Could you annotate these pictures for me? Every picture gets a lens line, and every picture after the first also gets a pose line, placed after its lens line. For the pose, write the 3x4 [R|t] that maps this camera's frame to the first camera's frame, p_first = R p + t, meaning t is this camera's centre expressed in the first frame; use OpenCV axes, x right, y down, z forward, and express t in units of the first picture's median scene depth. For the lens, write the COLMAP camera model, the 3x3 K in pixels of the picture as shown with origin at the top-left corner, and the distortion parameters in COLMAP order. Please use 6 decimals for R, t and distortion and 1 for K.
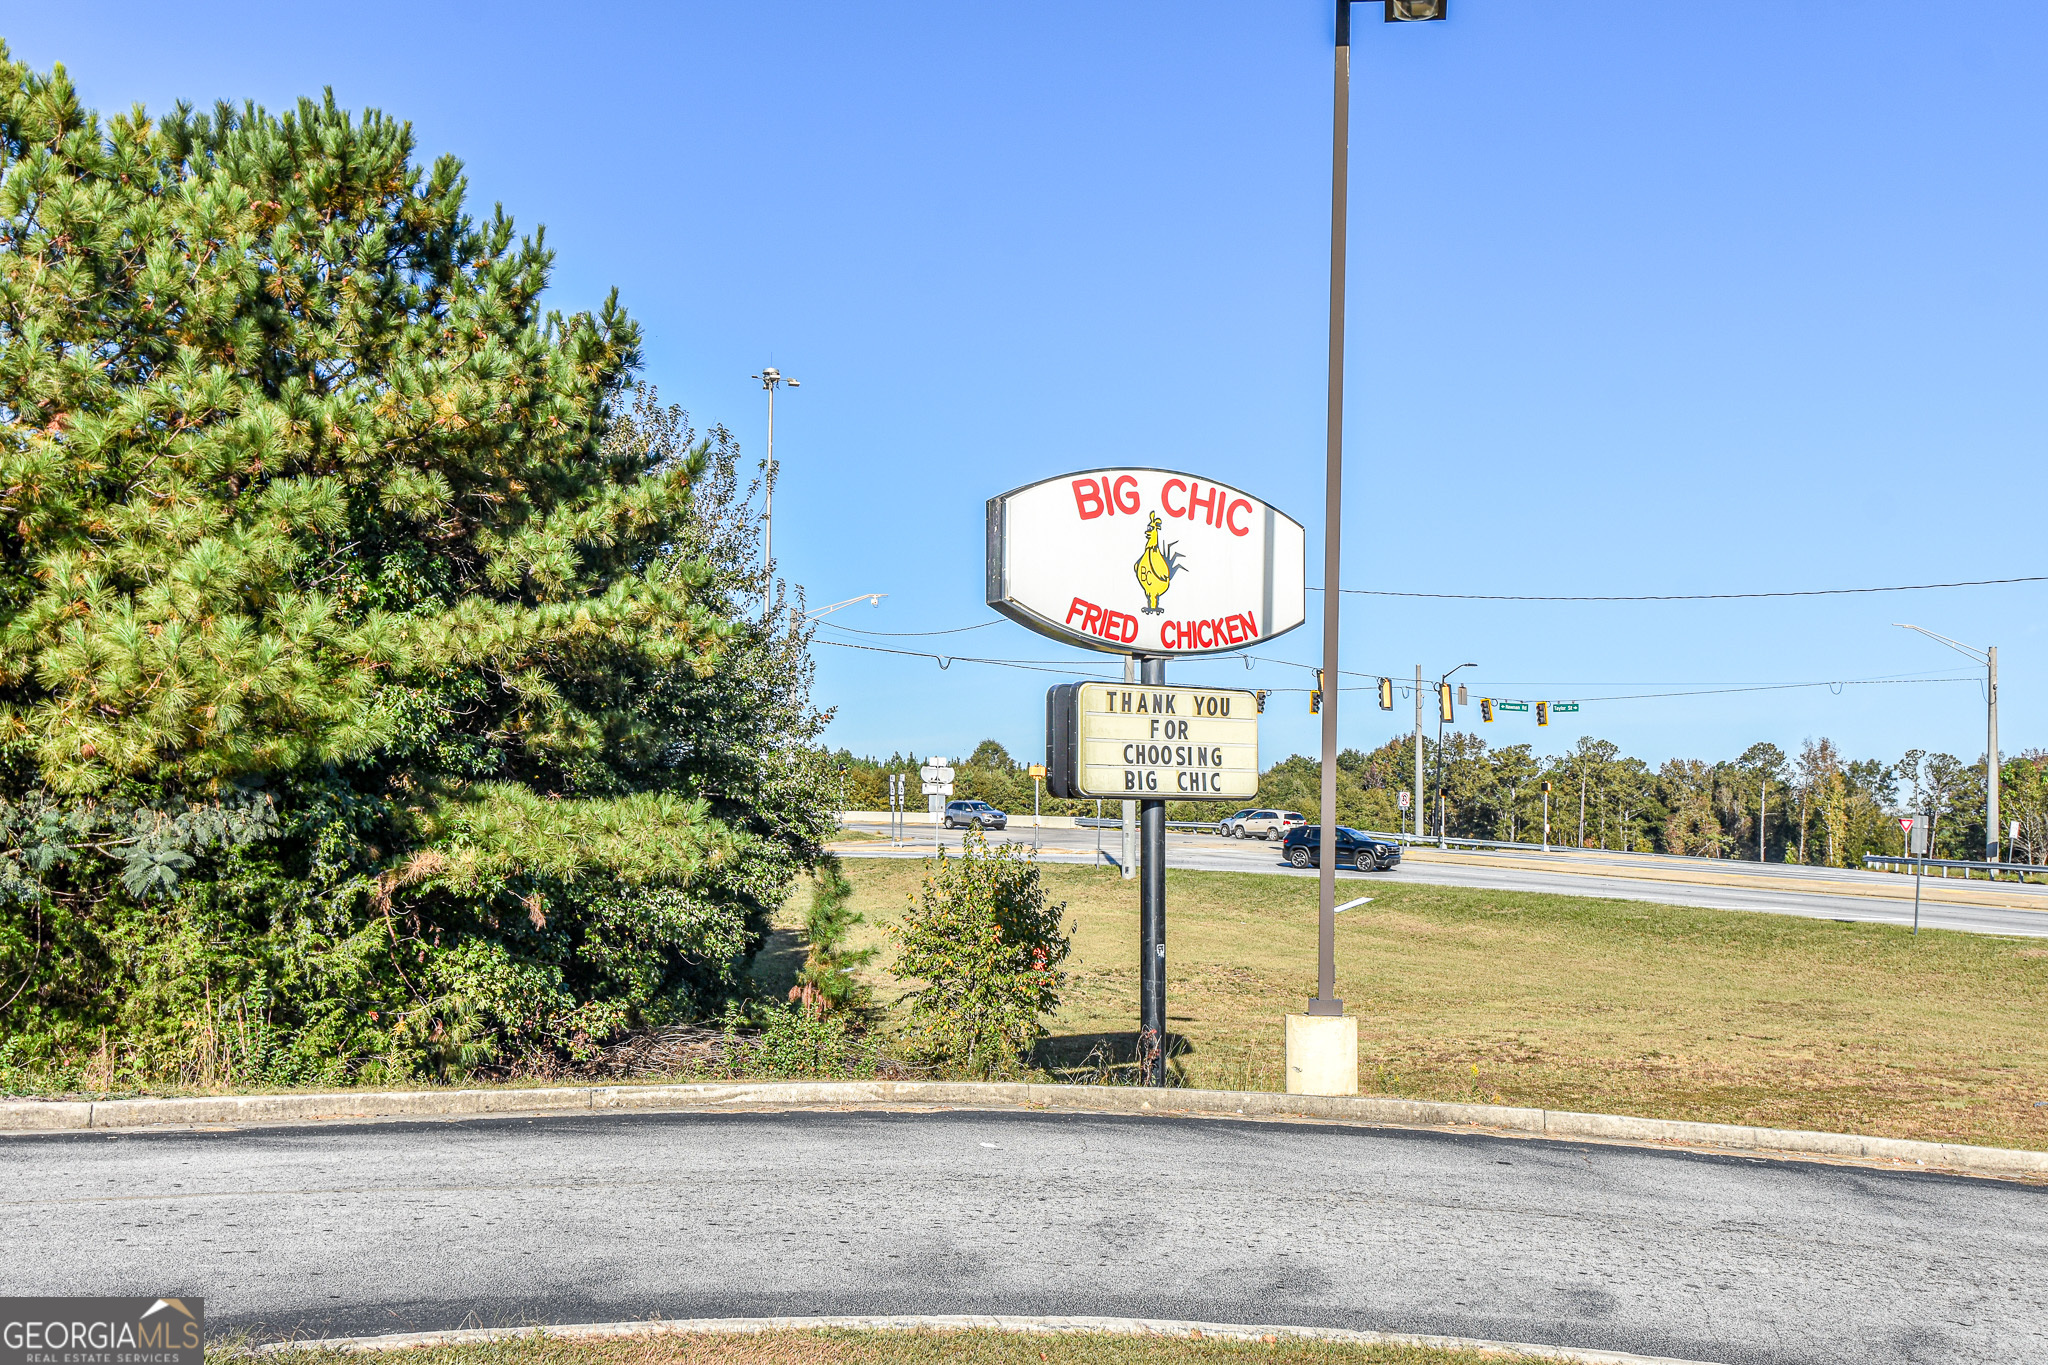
lens RADIAL K [[2043.4, 0, 1021.1], [0, 2043.4, 666.0], [0, 0, 1]] dist [0.073884, -0.094337]
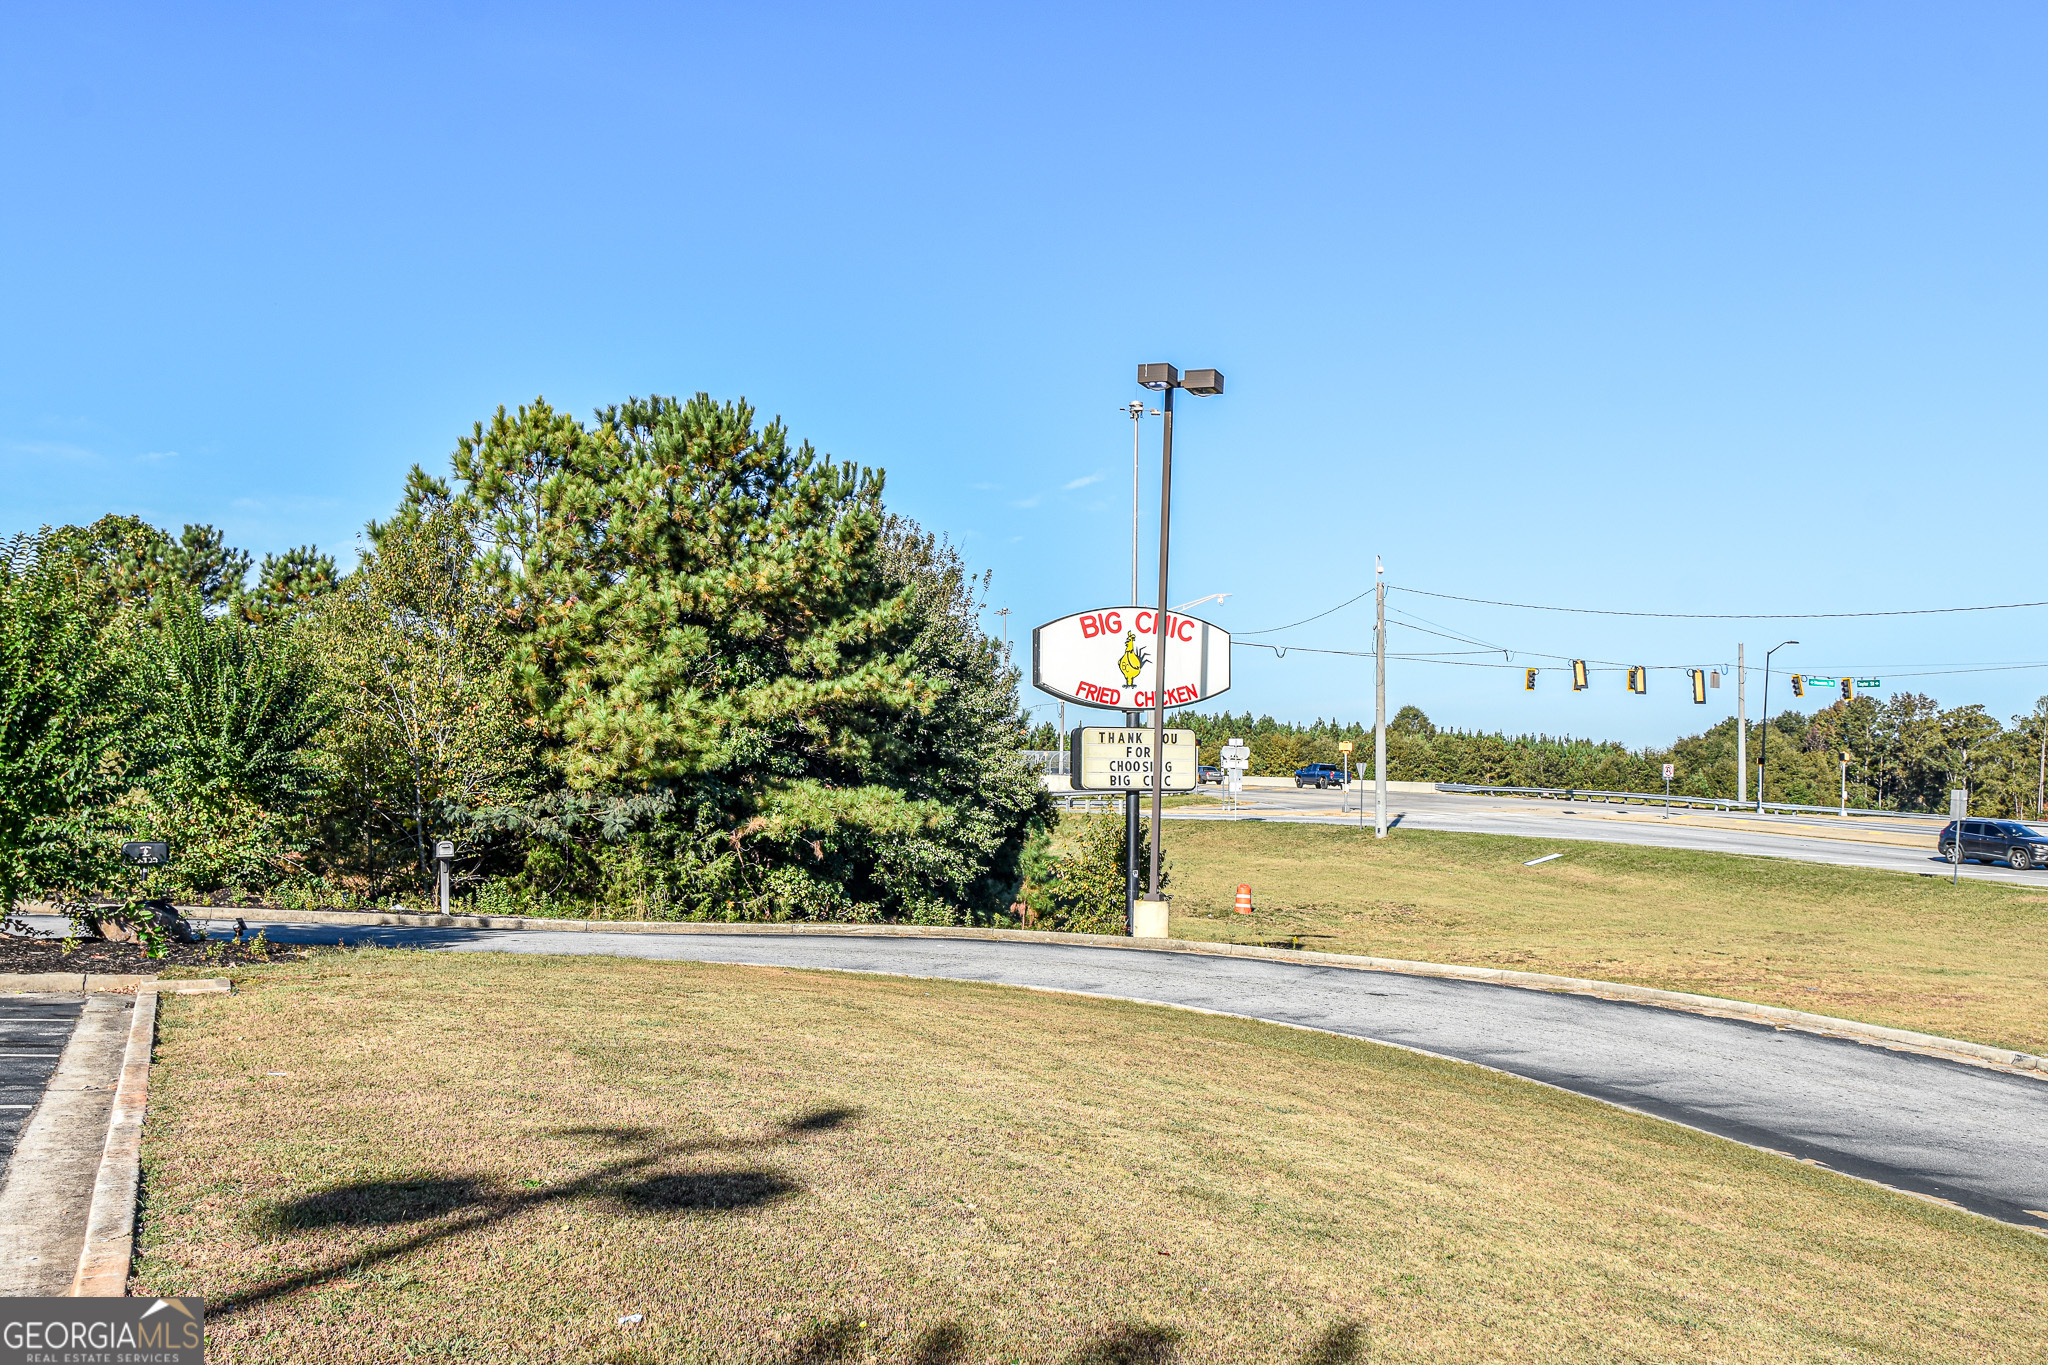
lens RADIAL K [[2043.4, 0, 1021.1], [0, 2043.4, 666.0], [0, 0, 1]] dist [0.073884, -0.094337]
pose [[0.973958, -0.013191, -0.226342, 0.352872], [0.017653, 0.999688, 0.017699, -0.072933], [0.226038, -0.021234, 0.973887, -0.724661]]
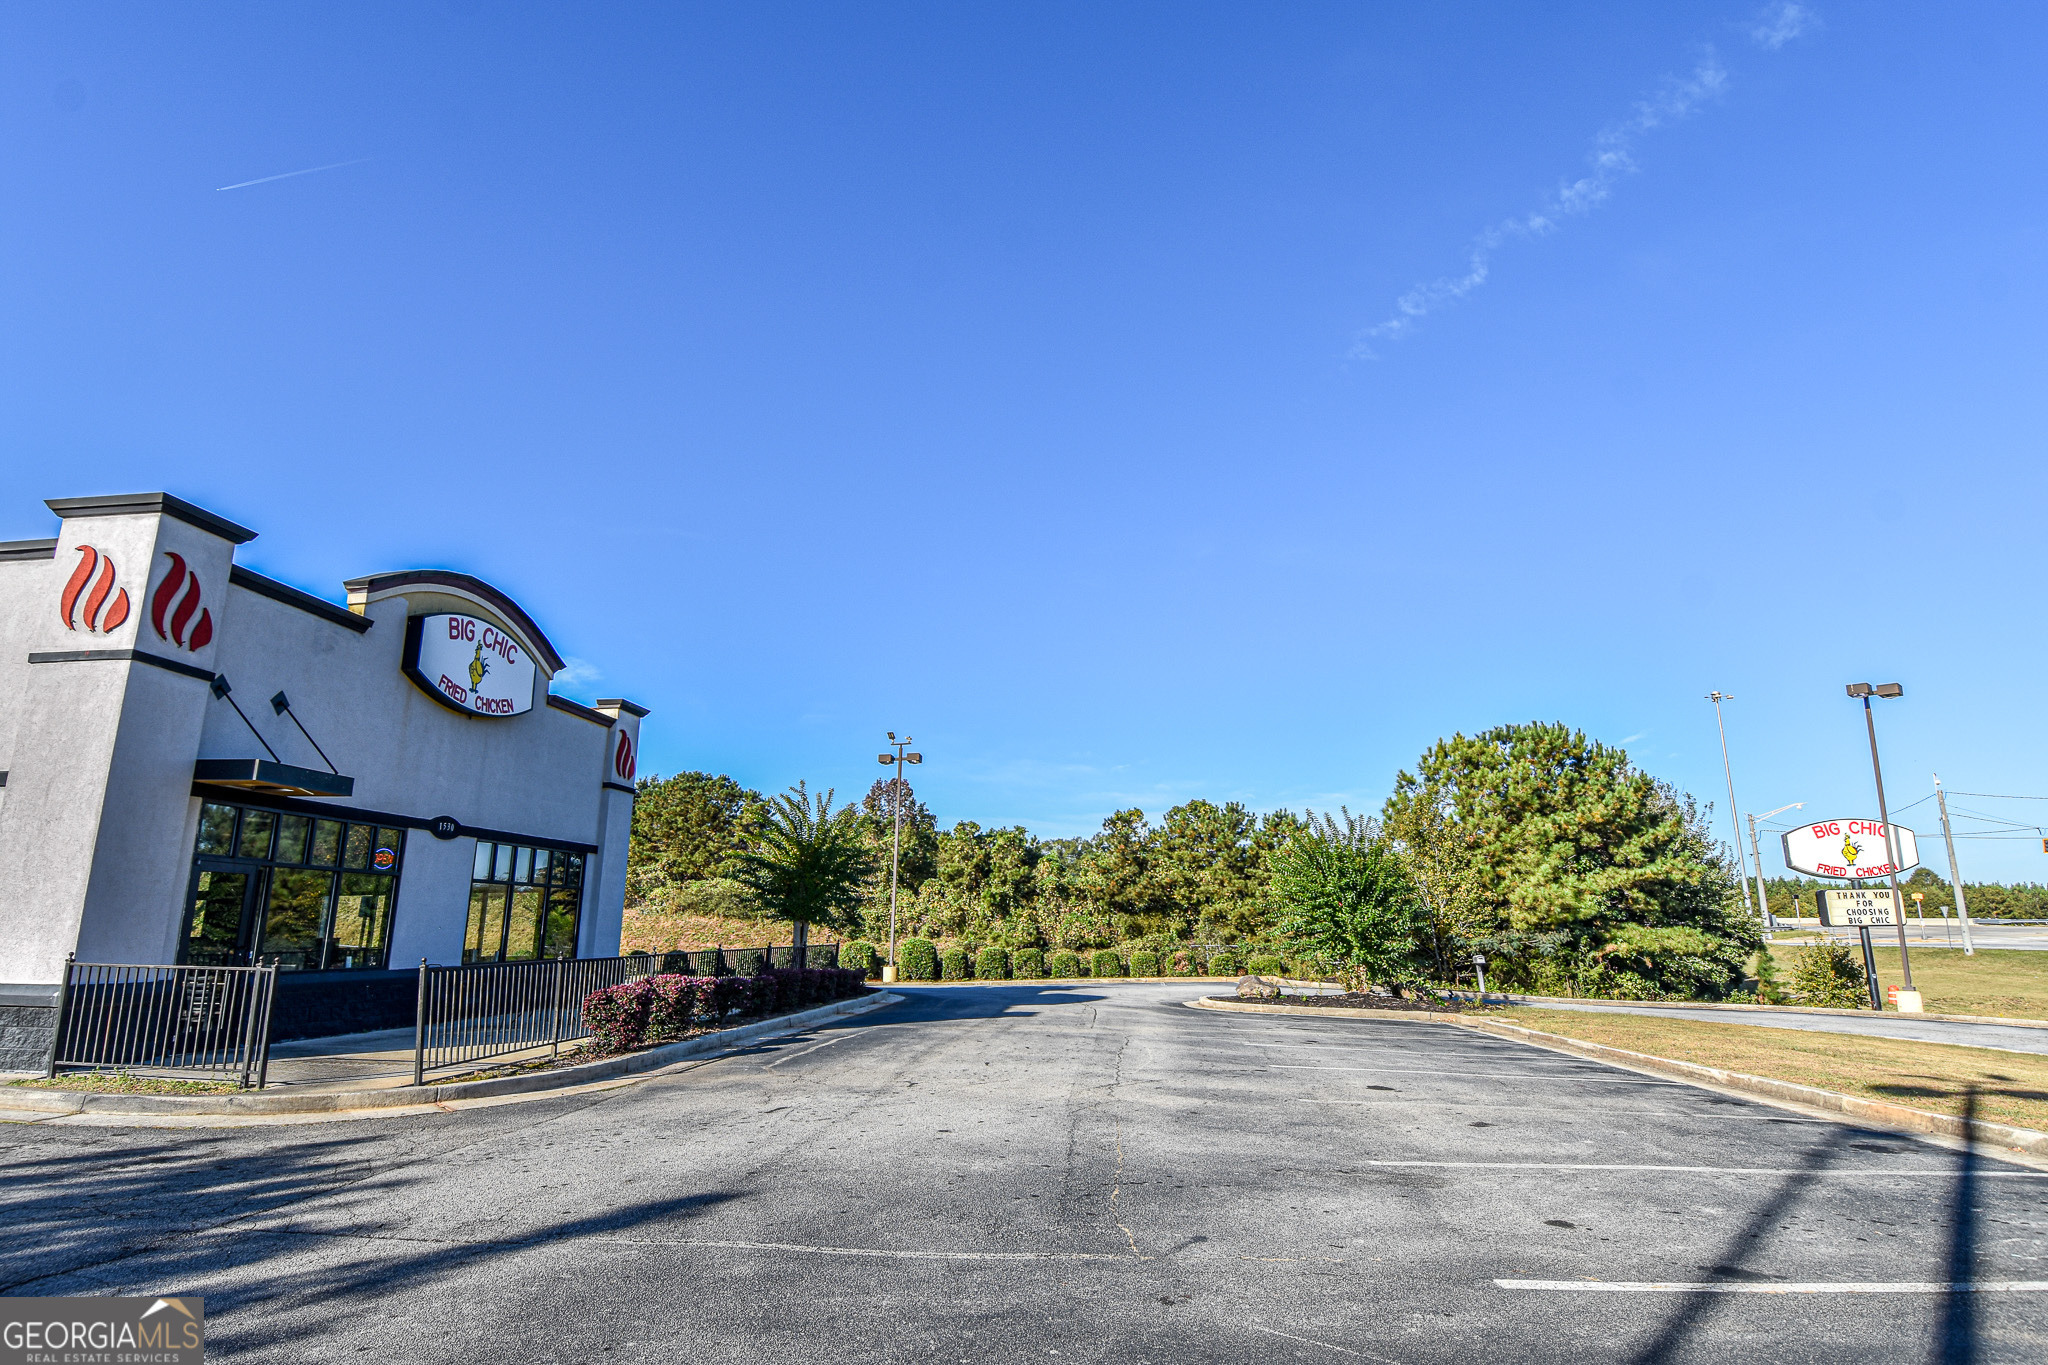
lens RADIAL K [[1064.2, 0, 1018.4], [0, 1064.2, 667.0], [0, 0, 1]] dist [0.054366, -0.059821]
pose [[0.750748, -0.165117, -0.639620, 0.195544], [0.061177, 0.981475, -0.181559, -0.096956], [0.657750, 0.097175, 0.746942, -1.030654]]
